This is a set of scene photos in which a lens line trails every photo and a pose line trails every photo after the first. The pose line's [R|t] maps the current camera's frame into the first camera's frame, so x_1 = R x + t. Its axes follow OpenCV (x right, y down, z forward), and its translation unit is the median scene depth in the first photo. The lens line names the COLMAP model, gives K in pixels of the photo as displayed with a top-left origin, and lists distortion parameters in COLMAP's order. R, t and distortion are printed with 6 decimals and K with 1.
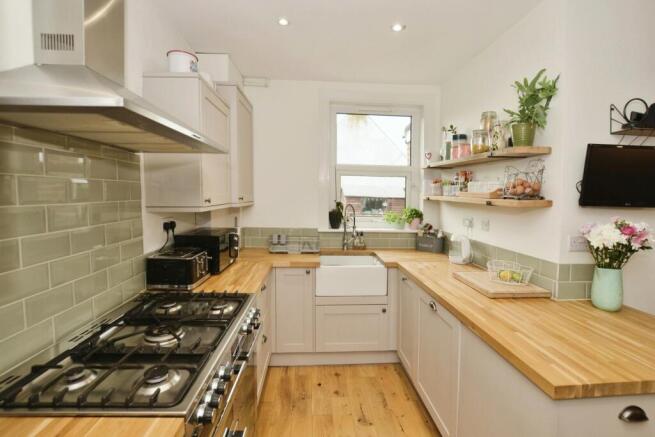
lens RADIAL K [[297.6, 0, 327.5], [0, 297.6, 201.8], [0, 0, 1]] dist [-0.024988, 0.000480]
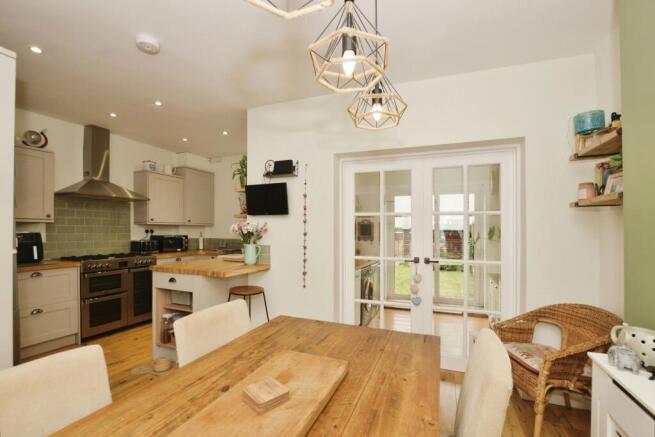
lens RADIAL K [[297.6, 0, 330.9], [0, 297.6, 229.7], [0, 0, 1]] dist [-0.024988, 0.000480]
pose [[0.896224, -0.015768, -0.443320, 1.286883], [-0.004556, 0.998988, -0.044741, 0.116258], [0.443577, 0.042117, 0.895246, -0.343617]]
